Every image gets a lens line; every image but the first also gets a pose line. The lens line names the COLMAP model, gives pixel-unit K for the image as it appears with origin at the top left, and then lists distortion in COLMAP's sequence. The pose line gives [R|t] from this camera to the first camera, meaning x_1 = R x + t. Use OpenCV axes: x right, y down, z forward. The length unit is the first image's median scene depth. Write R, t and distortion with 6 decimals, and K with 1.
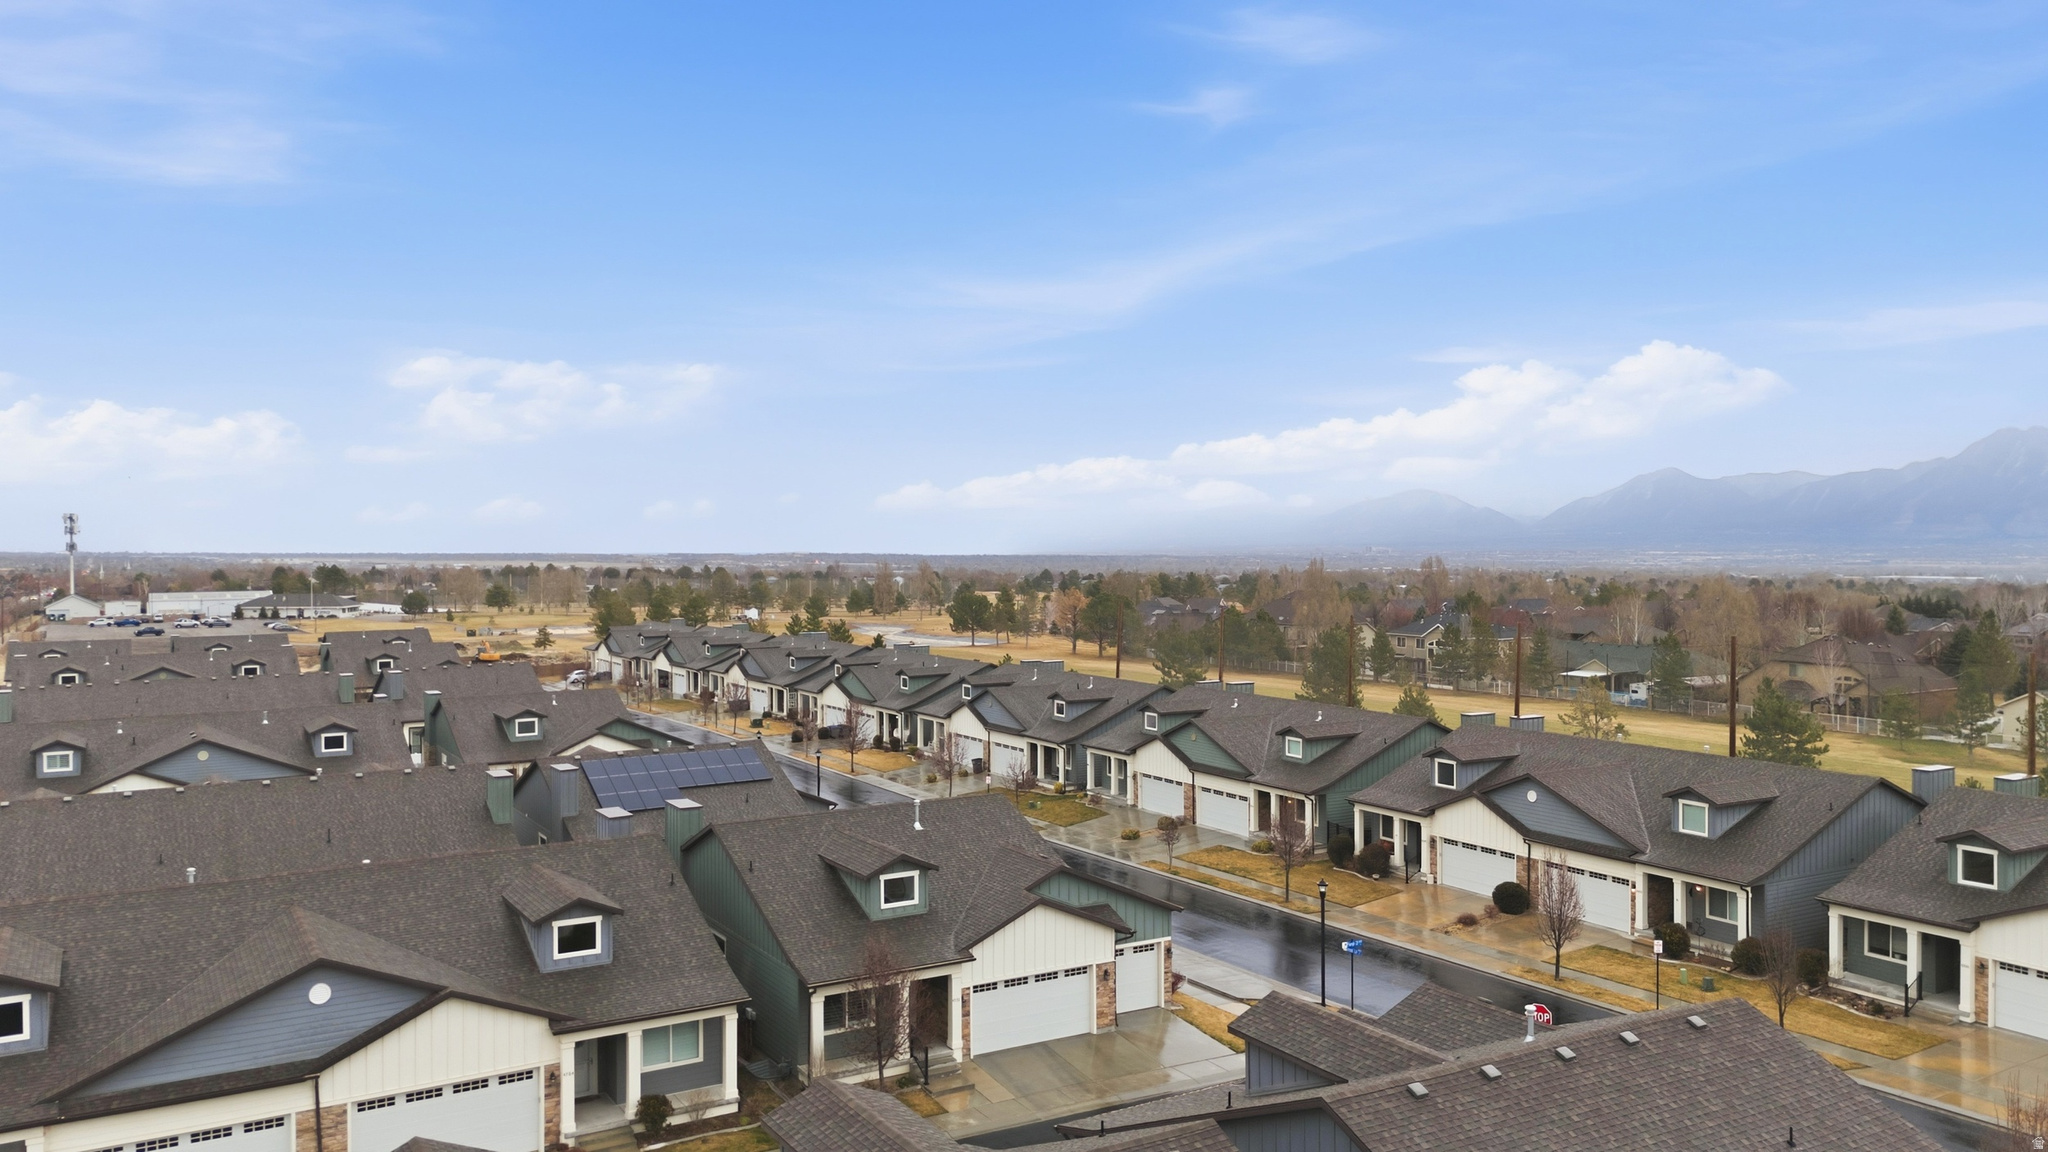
lens RADIAL K [[1521.7, 0, 1024.0], [0, 1521.7, 576.0], [0, 0, 1]] dist [0.077283, -0.078793]
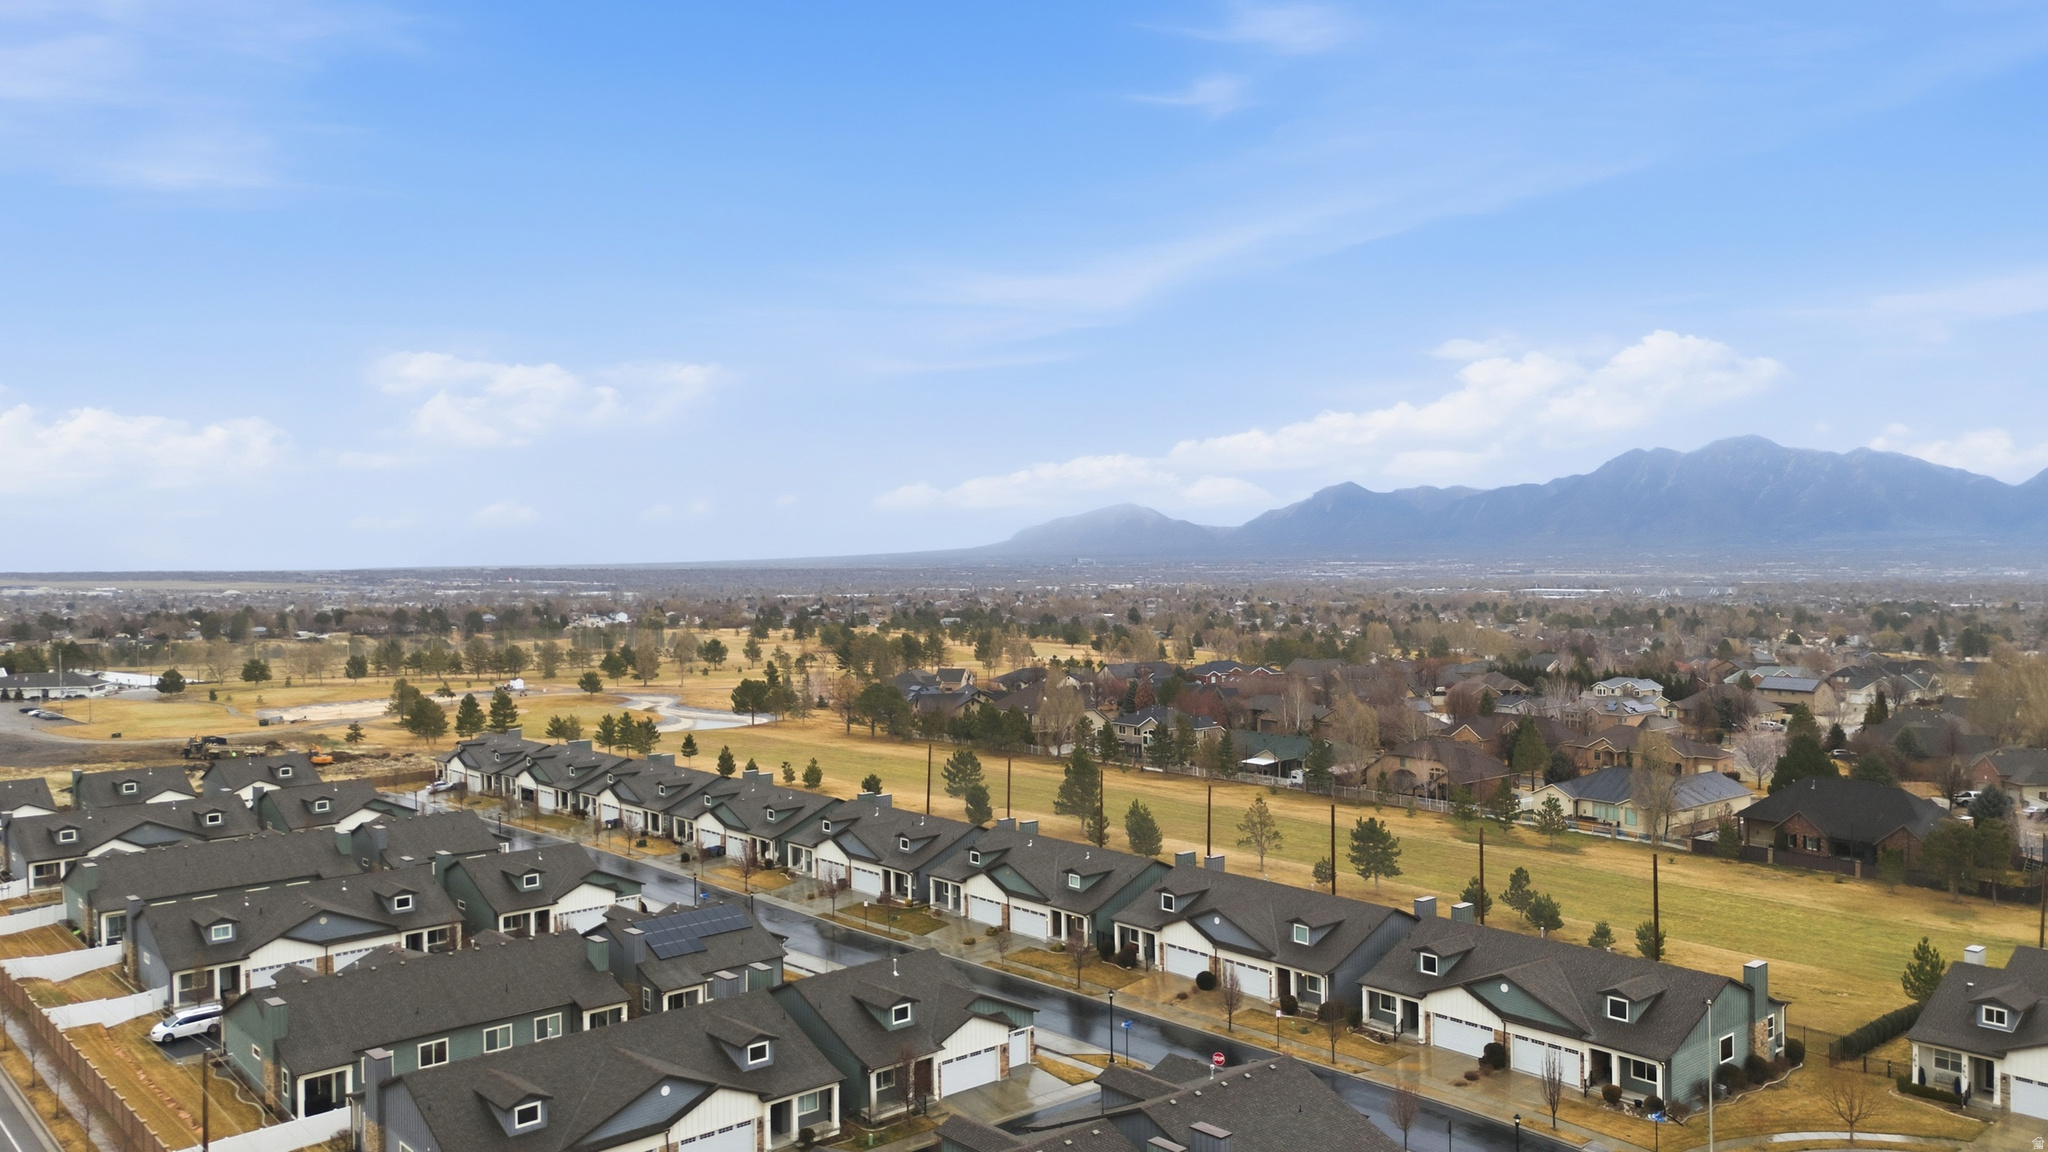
lens RADIAL K [[1519.9, 0, 1020.1], [0, 1519.9, 618.5], [0, 0, 1]] dist [0.087421, -0.085414]
pose [[0.982723, -0.013166, 0.184615, -0.225888], [0.009696, 0.999759, 0.019684, -0.261470], [-0.184830, -0.017554, 0.982614, -0.725050]]
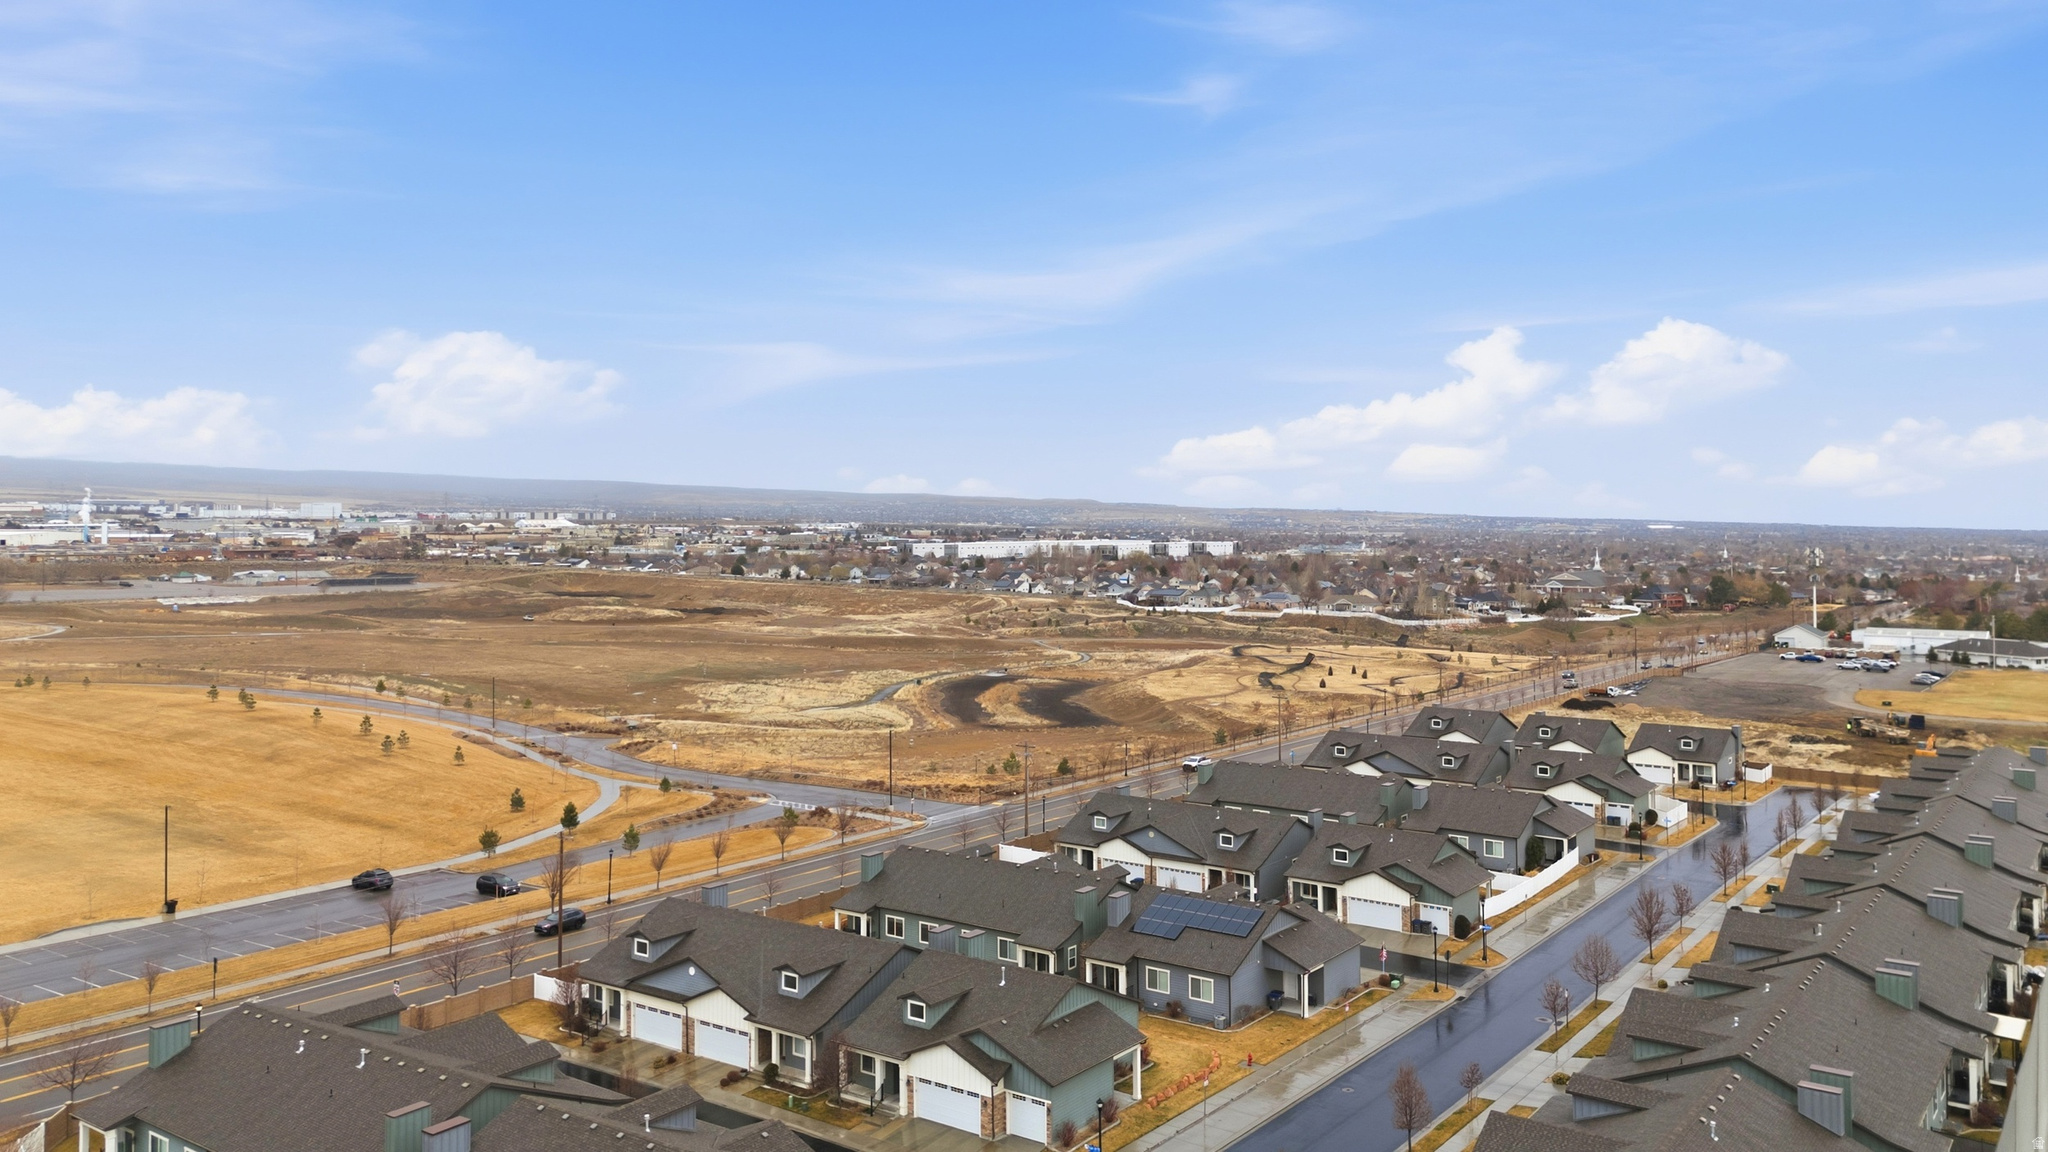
lens RADIAL K [[1540.9, 0, 1015.6], [0, 1540.9, 527.7], [0, 0, 1]] dist [0.081995, -0.089345]
pose [[0.397890, 0.009029, -0.917389, 1.311443], [-0.025244, 0.999681, -0.001110, -0.293434], [0.917086, 0.023600, 0.397991, 0.287698]]
